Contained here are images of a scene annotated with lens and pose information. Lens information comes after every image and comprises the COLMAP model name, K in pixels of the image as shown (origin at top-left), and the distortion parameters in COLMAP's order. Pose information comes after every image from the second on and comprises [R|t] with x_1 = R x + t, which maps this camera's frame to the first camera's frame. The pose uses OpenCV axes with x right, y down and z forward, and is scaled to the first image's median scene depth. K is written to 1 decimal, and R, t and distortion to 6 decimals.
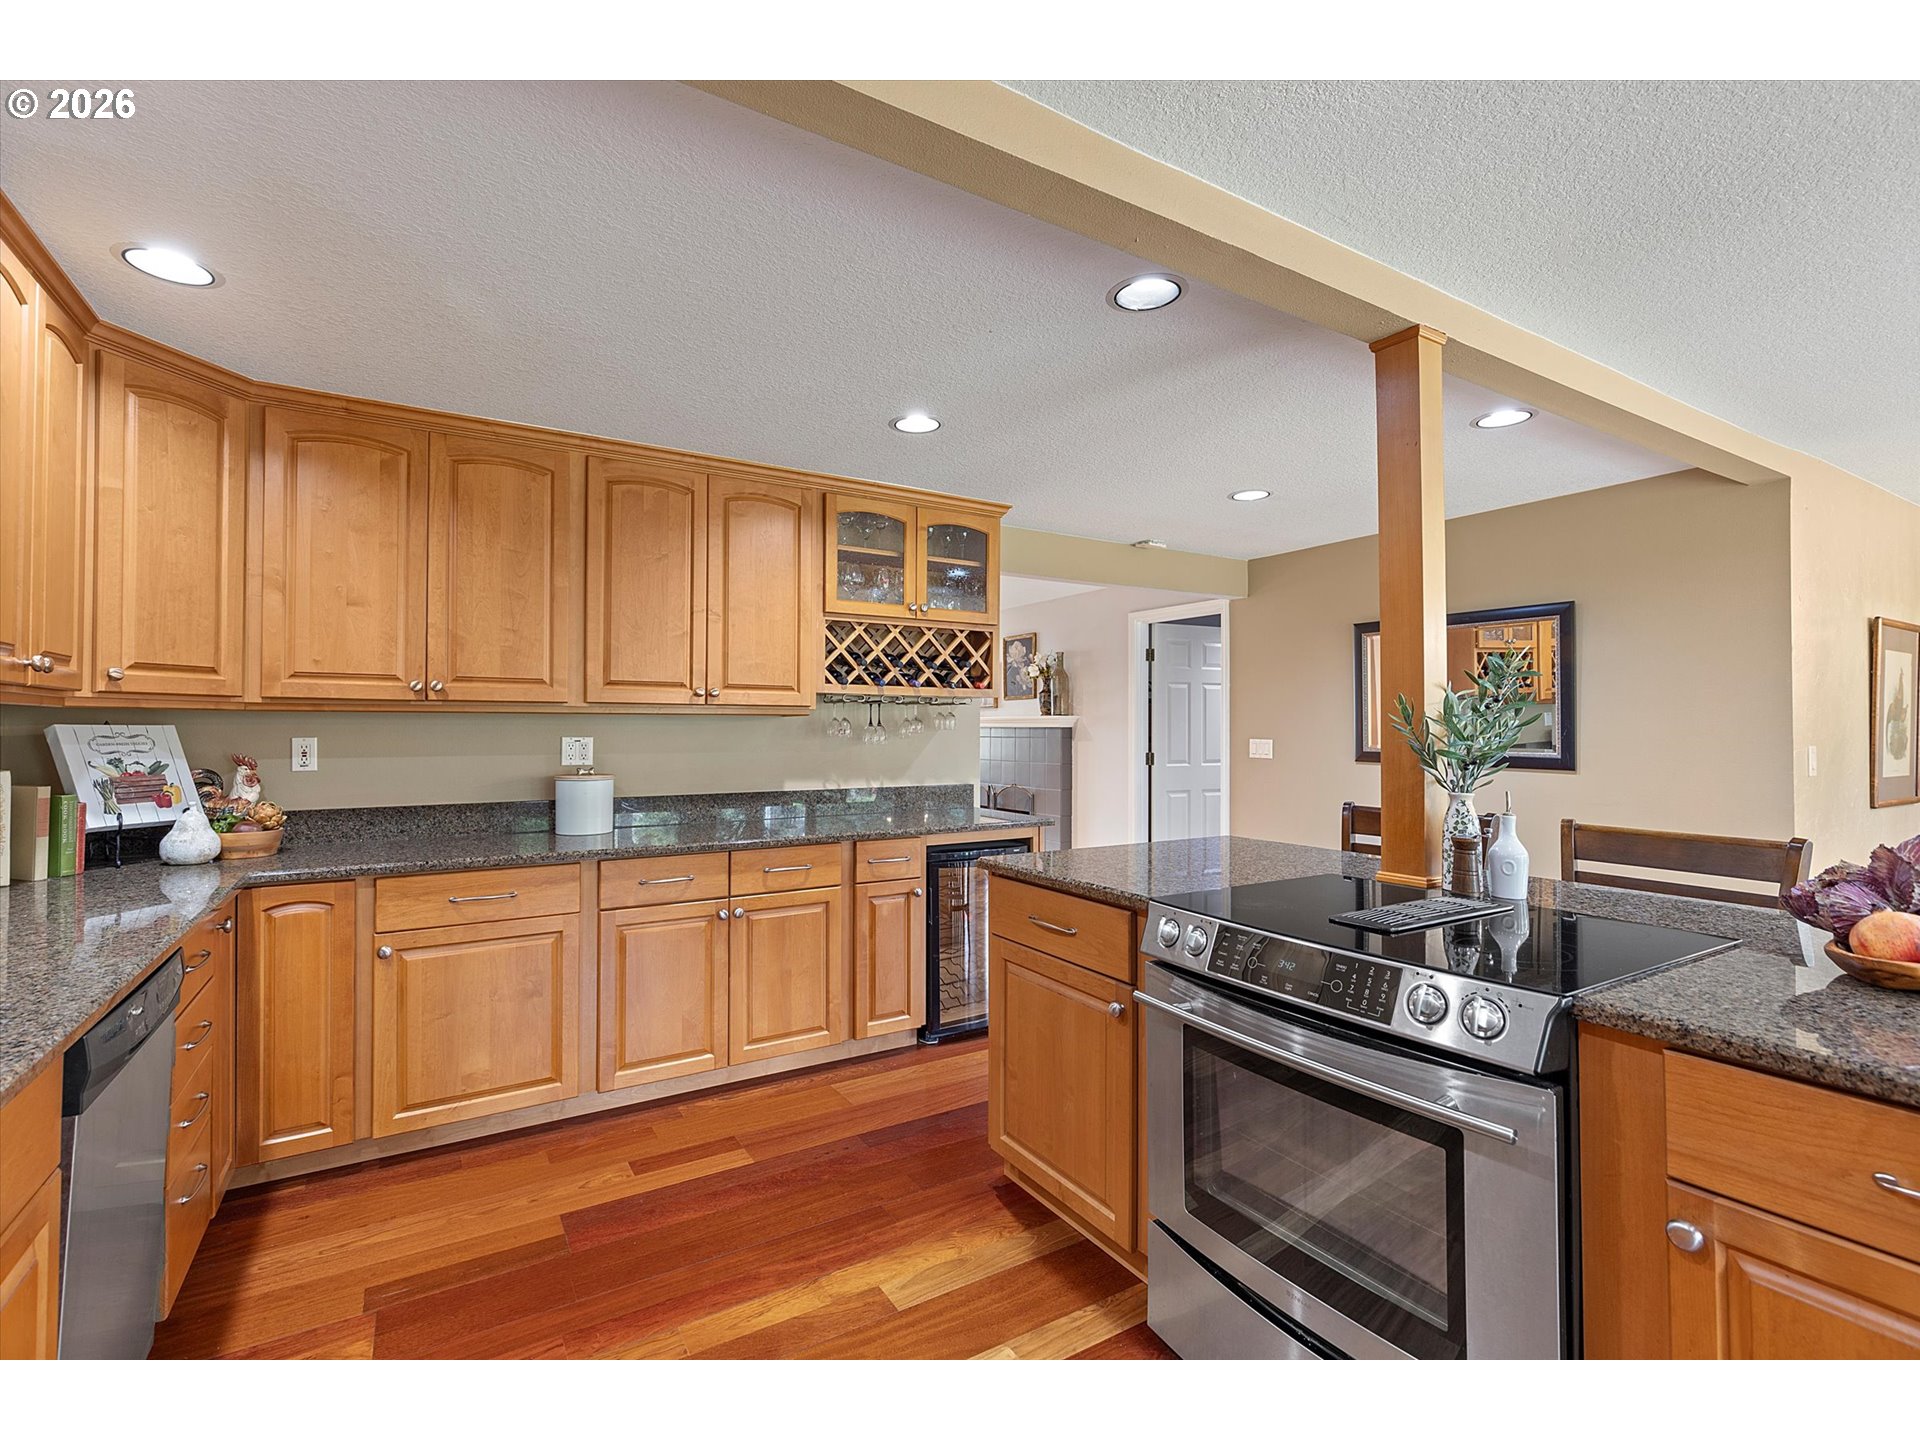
lens RADIAL K [[884.8, 0, 941.6], [0, 884.8, 718.1], [0, 0, 1]] dist [0.001390, 0.000487]
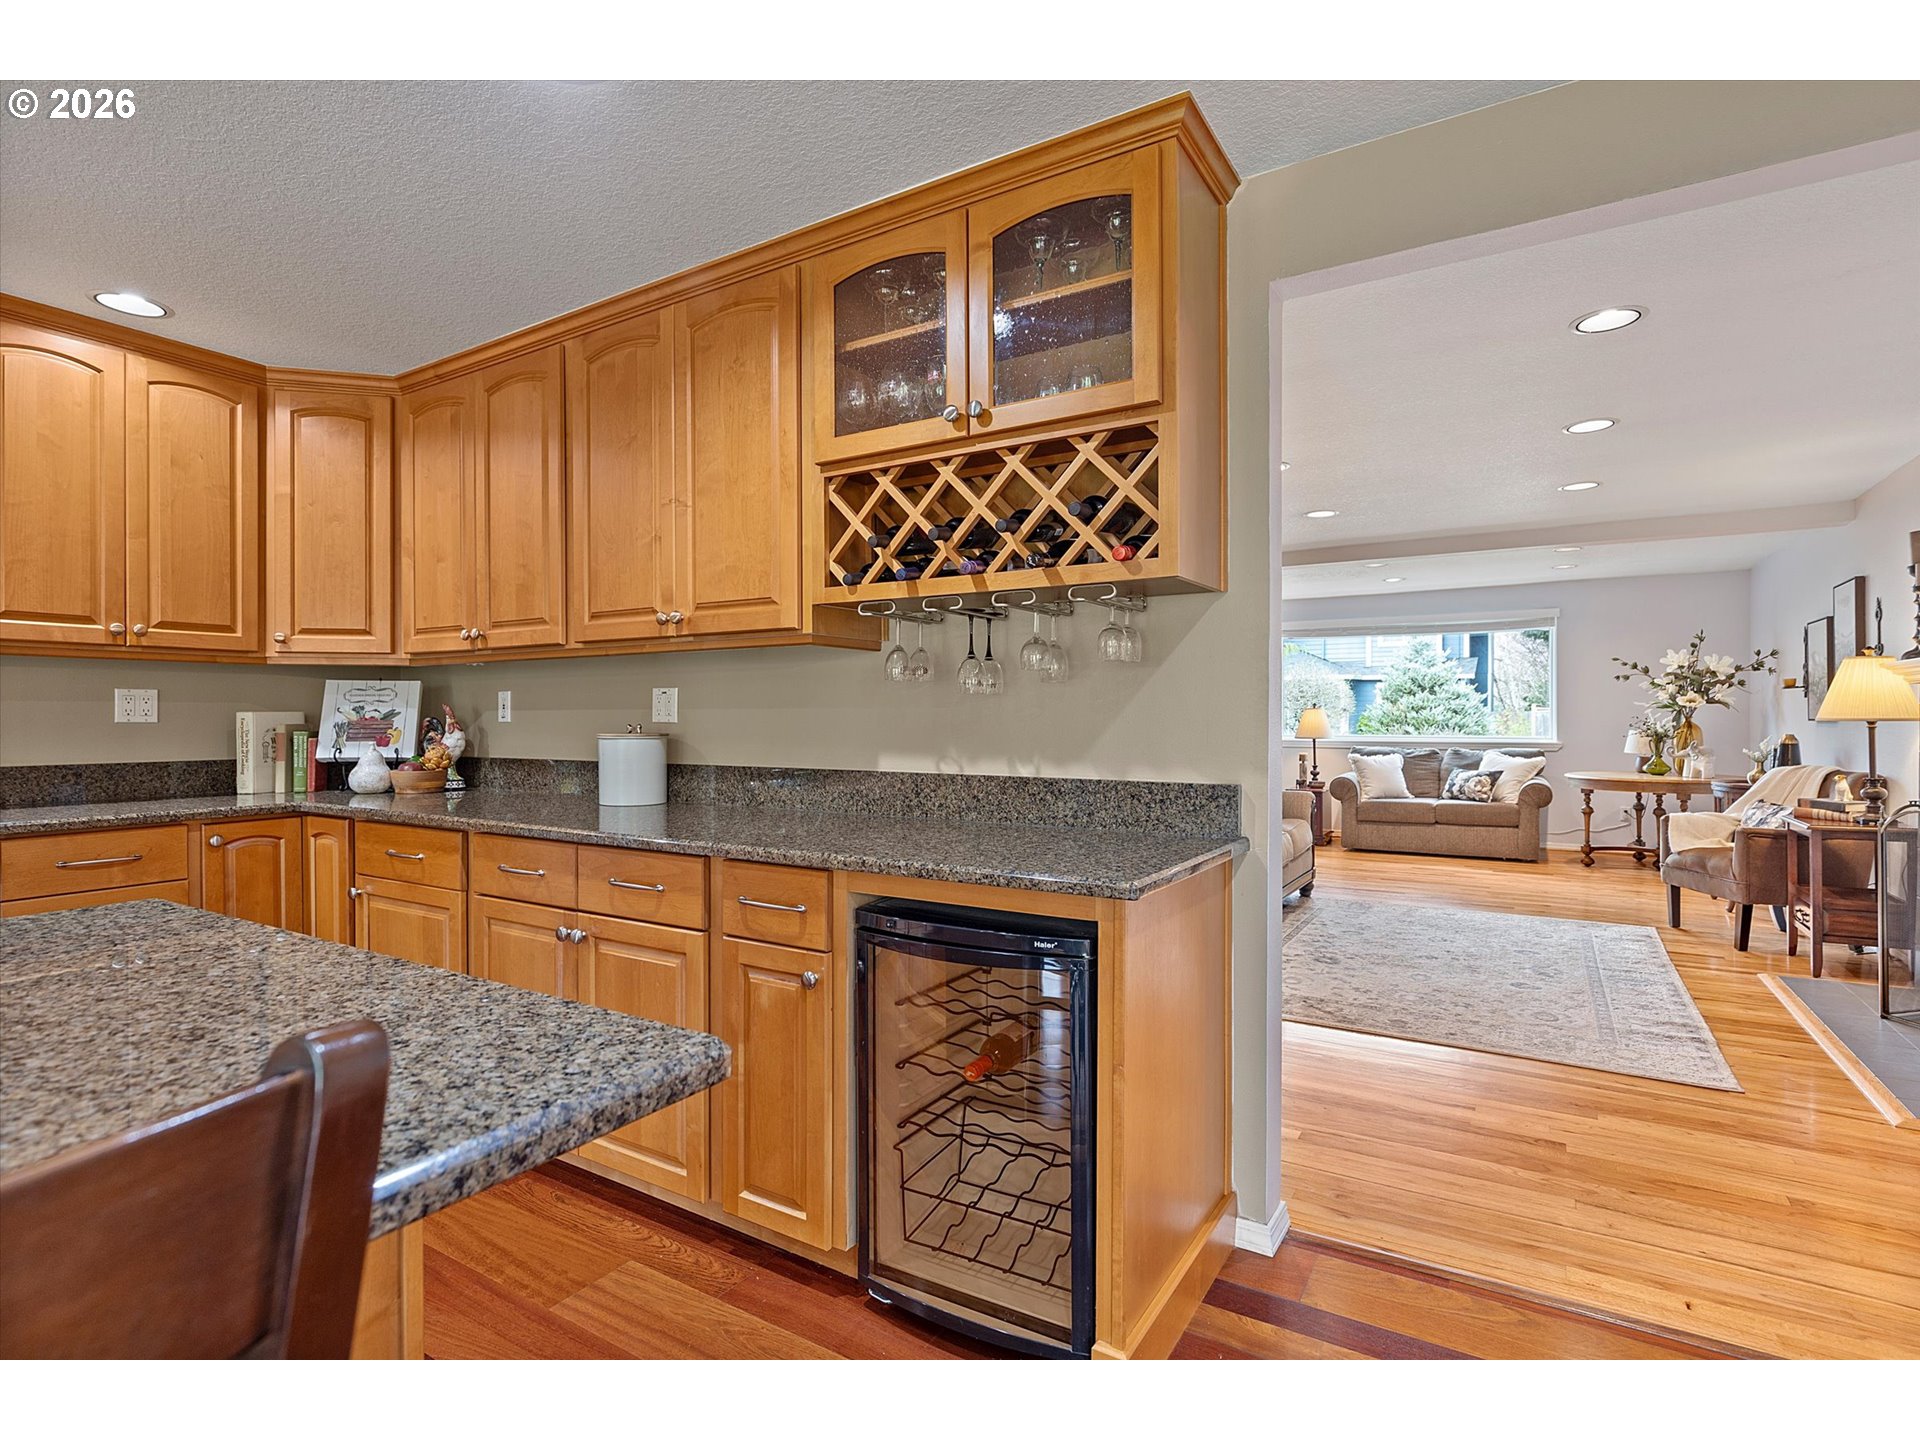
lens RADIAL K [[948.0, 0, 960.0], [0, 948.0, 720.0], [0, 0, 1]] dist [-0.000643, -0.000994]
pose [[0.450190, 0.001281, -0.892932, 0.464107], [0.011701, 0.999905, 0.007334, 0.044670], [0.892856, -0.013750, 0.450132, 0.790489]]
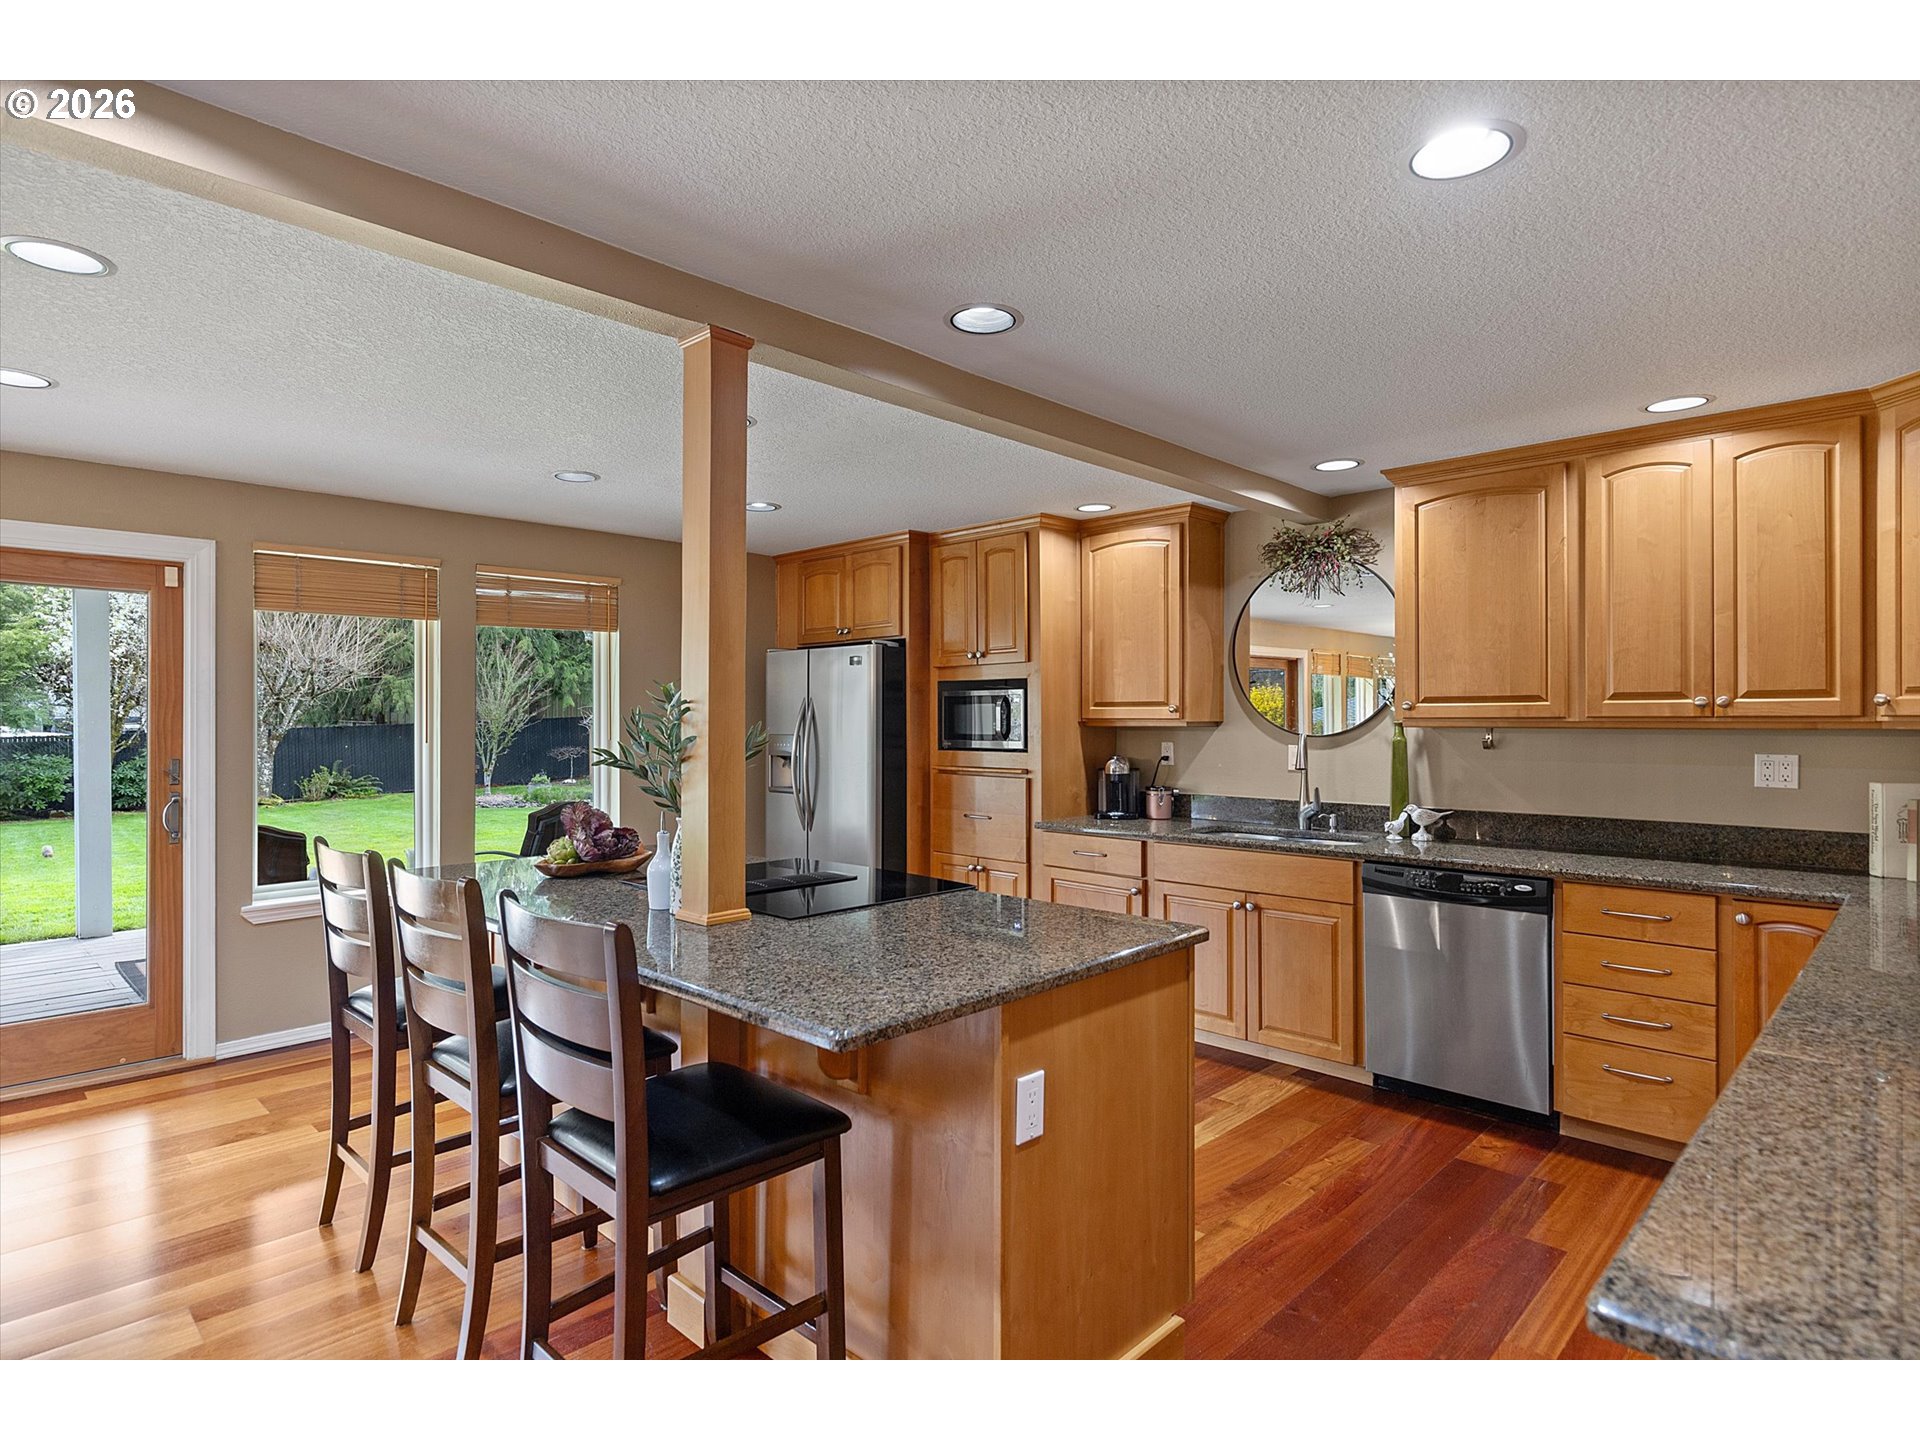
lens RADIAL K [[1016.0, 0, 946.2], [0, 1016.0, 709.9], [0, 0, 1]] dist [-0.003923, -0.001514]
pose [[-0.973842, -0.003710, -0.227197, 0.303933], [0.001467, 0.999743, -0.022613, -0.006243], [0.227223, -0.022354, -0.973586, 1.233279]]
